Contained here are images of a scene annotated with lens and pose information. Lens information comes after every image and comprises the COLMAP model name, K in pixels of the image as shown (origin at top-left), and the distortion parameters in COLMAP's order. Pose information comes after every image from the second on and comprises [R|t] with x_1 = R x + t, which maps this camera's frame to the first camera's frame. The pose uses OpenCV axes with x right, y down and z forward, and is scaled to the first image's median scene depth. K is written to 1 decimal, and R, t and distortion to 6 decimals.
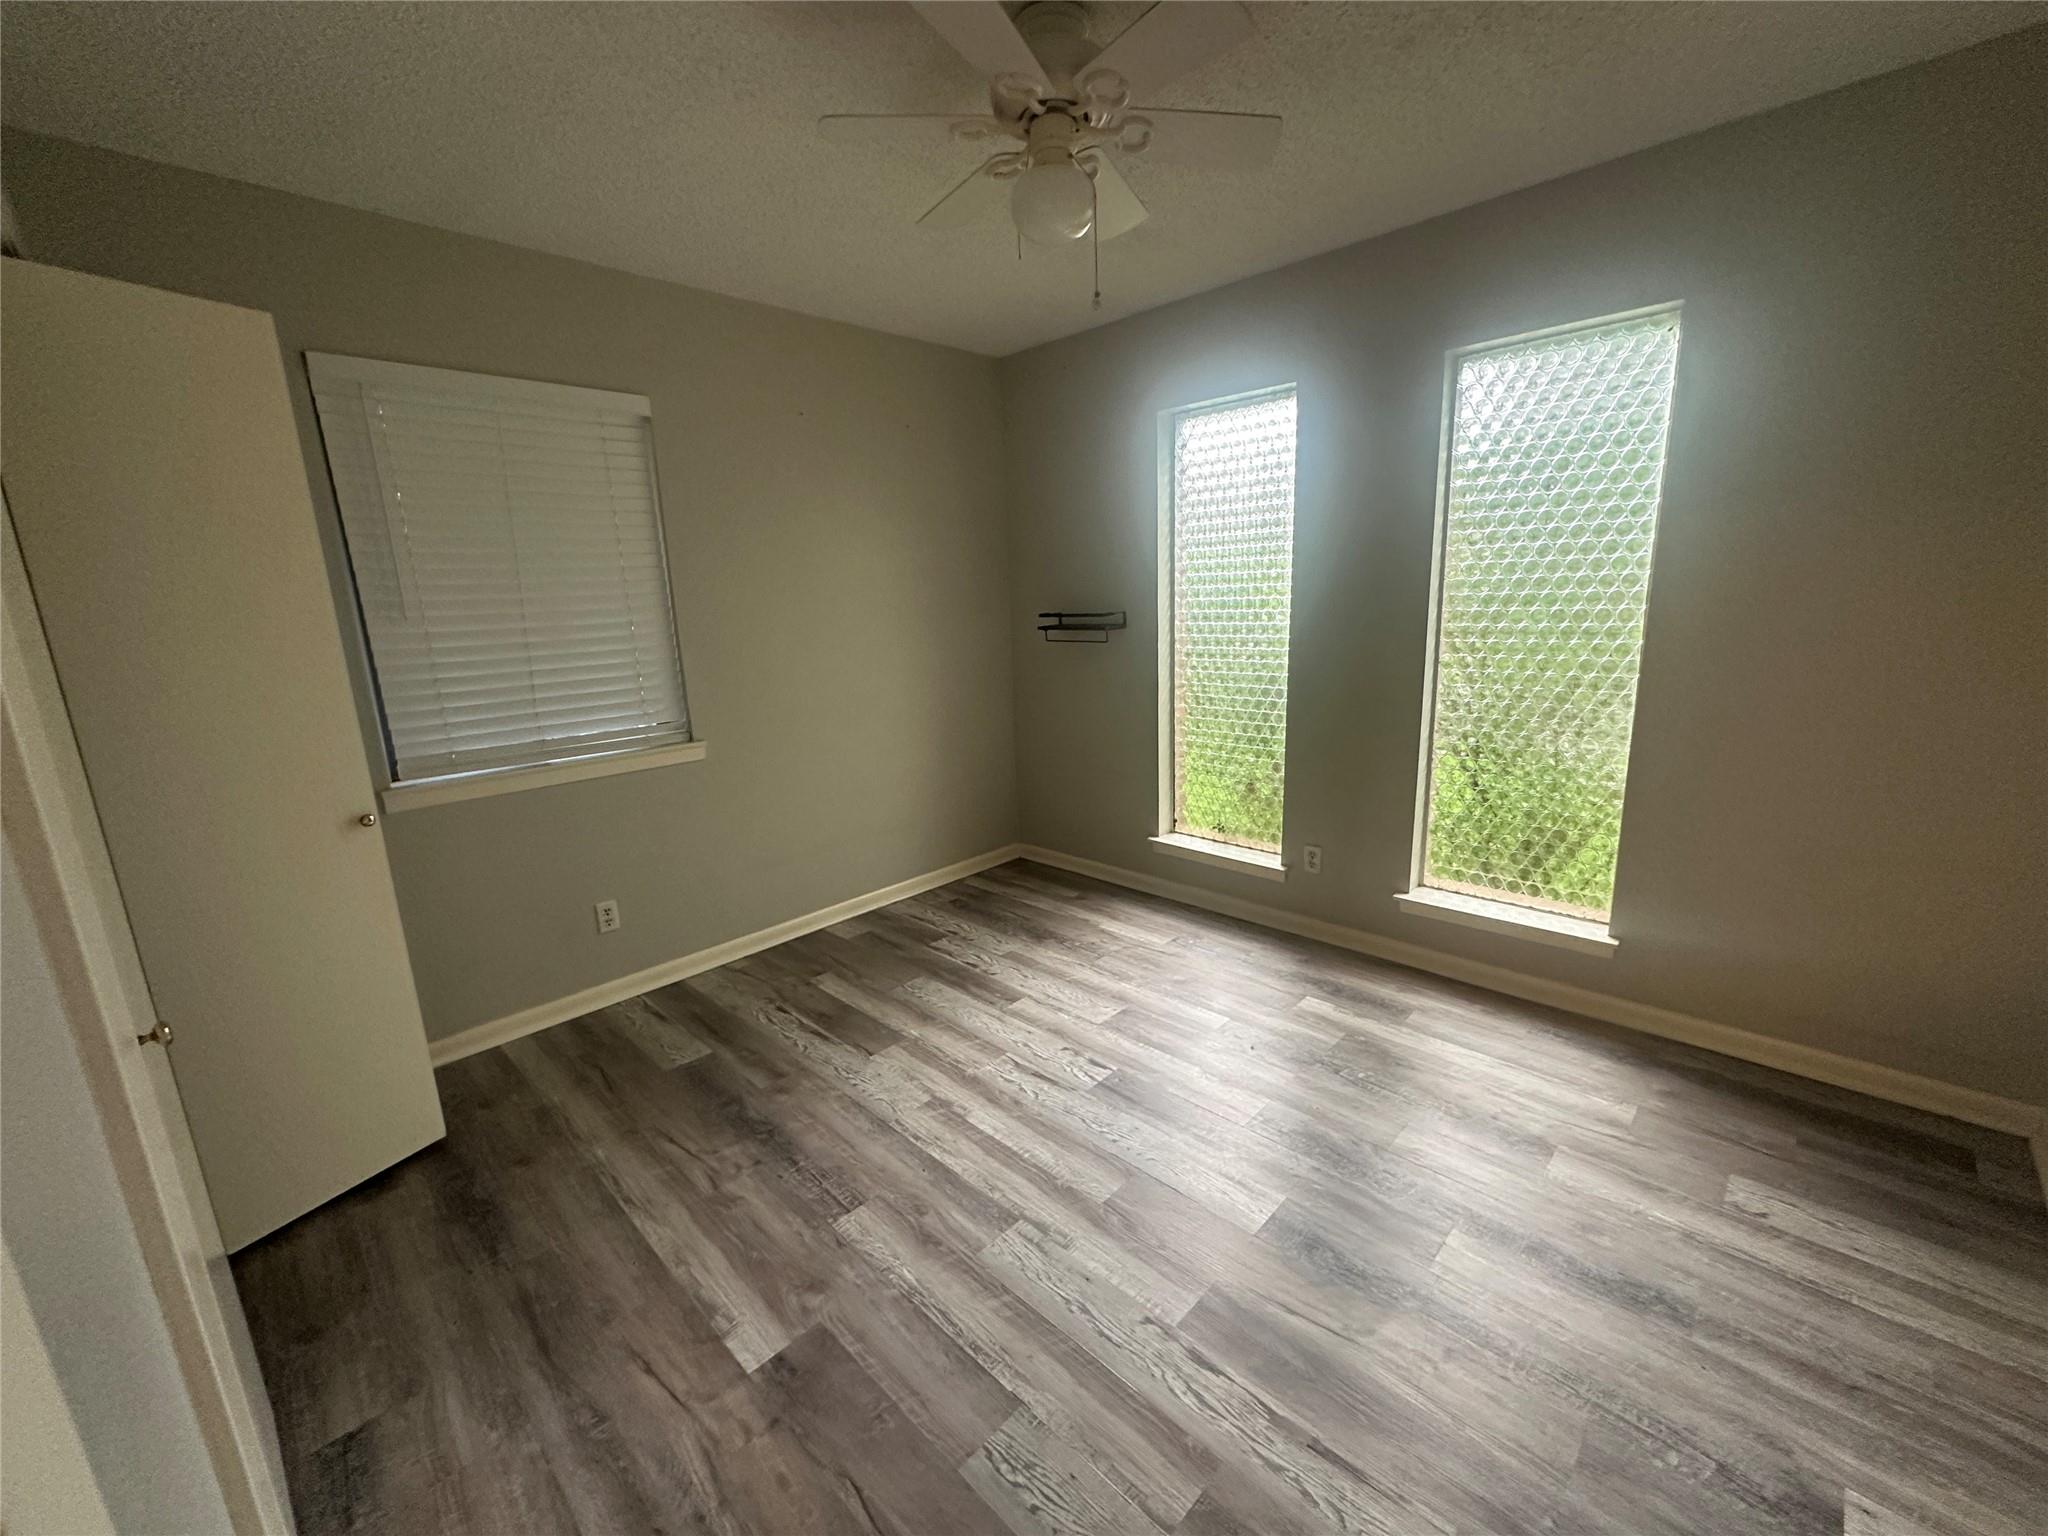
lens RADIAL K [[816.1, 0, 1022.4], [0, 816.1, 767.7], [0, 0, 1]] dist [-0.004234, 0.000614]
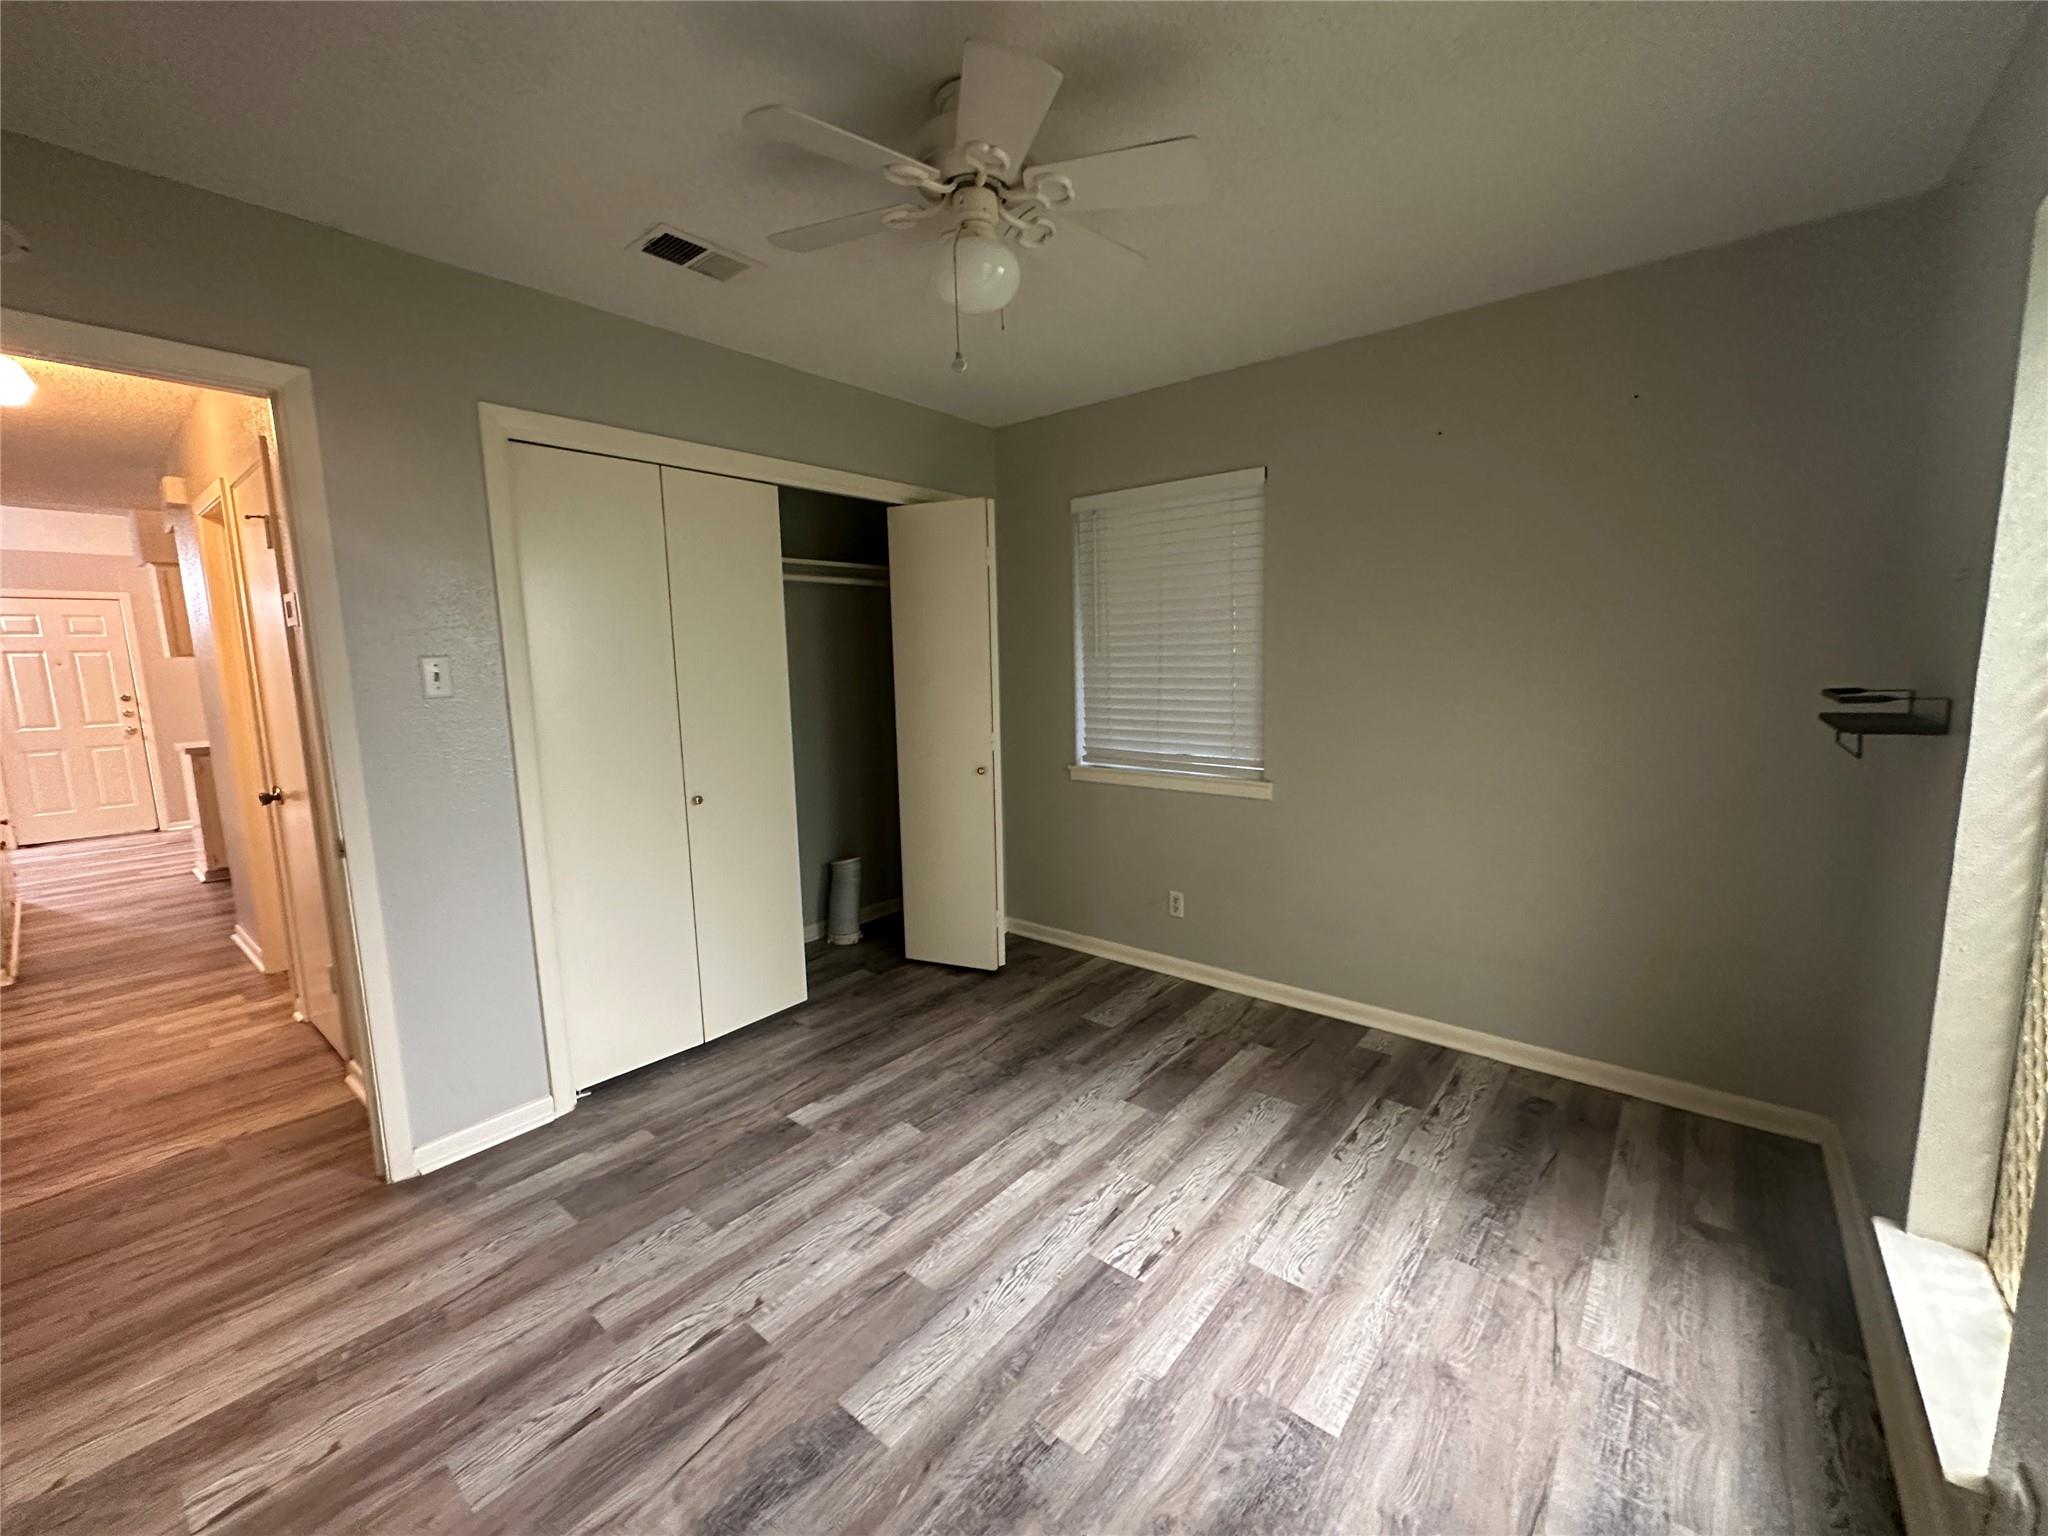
lens RADIAL K [[818.0, 0, 1024.1], [0, 818.0, 768.9], [0, 0, 1]] dist [-0.001059, -0.000465]
pose [[0.087151, 0.170238, -0.981542, 0.850491], [-0.198695, 0.968464, 0.150328, -0.202061], [0.976179, 0.181927, 0.118228, 0.794027]]
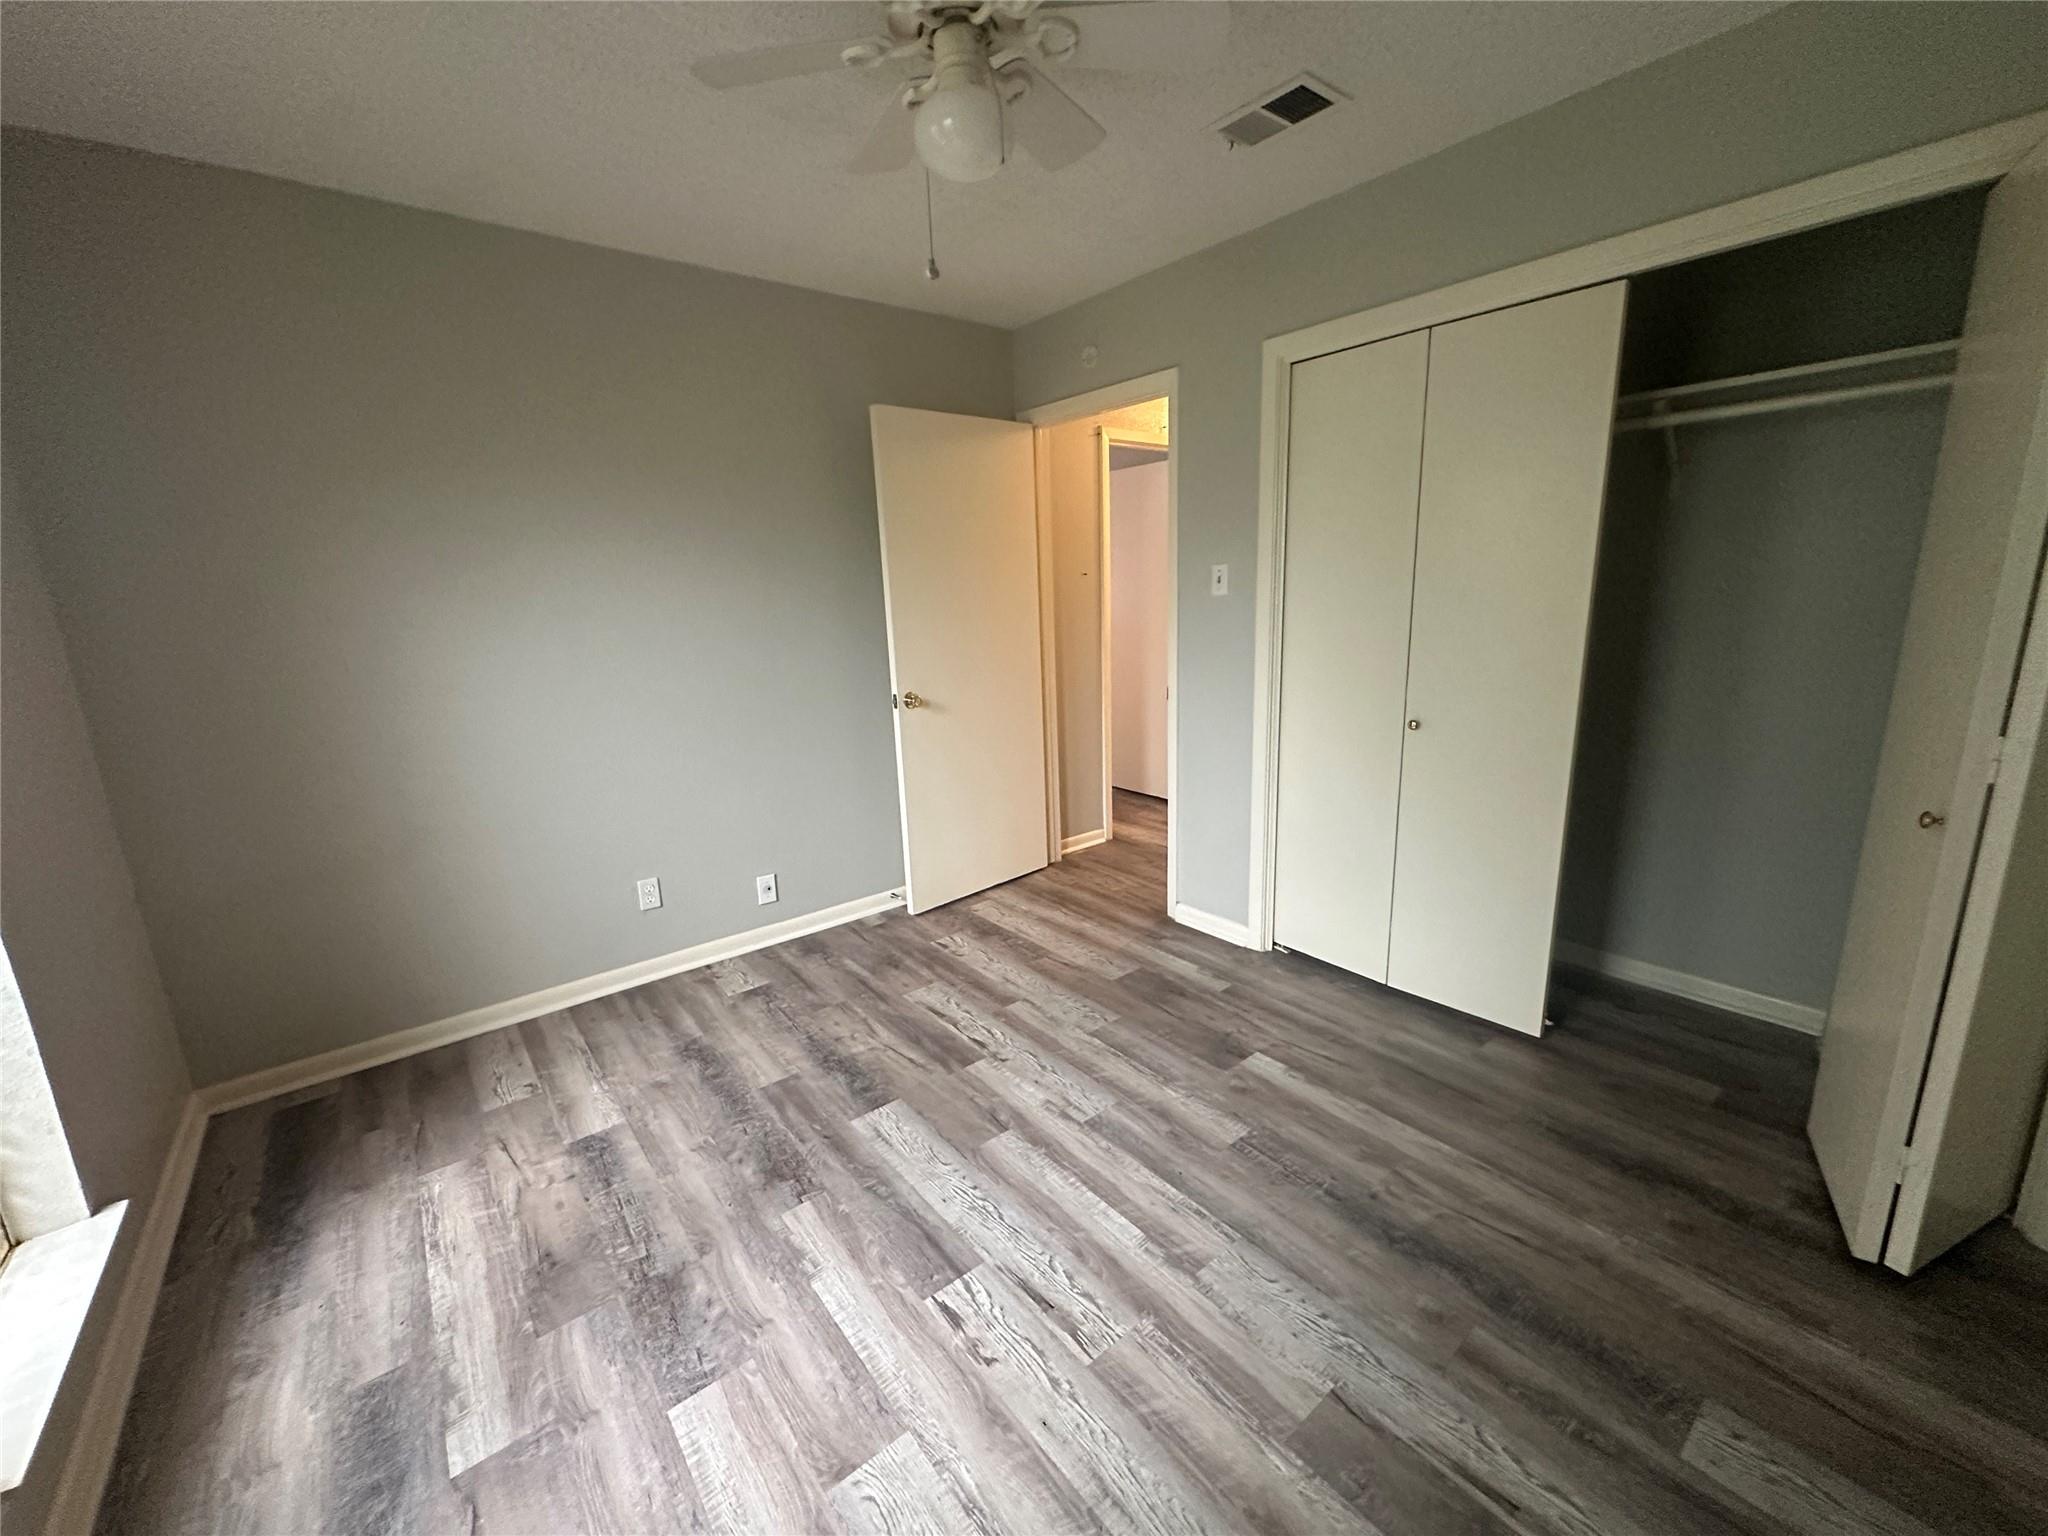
lens RADIAL K [[816.1, 0, 1022.4], [0, 816.1, 767.7], [0, 0, 1]] dist [-0.004234, 0.000614]
pose [[-0.990239, 0.045781, 0.131644, -0.078931], [0.097505, 0.902456, 0.419603, -0.333258], [-0.099593, 0.428343, -0.898111, 1.557720]]
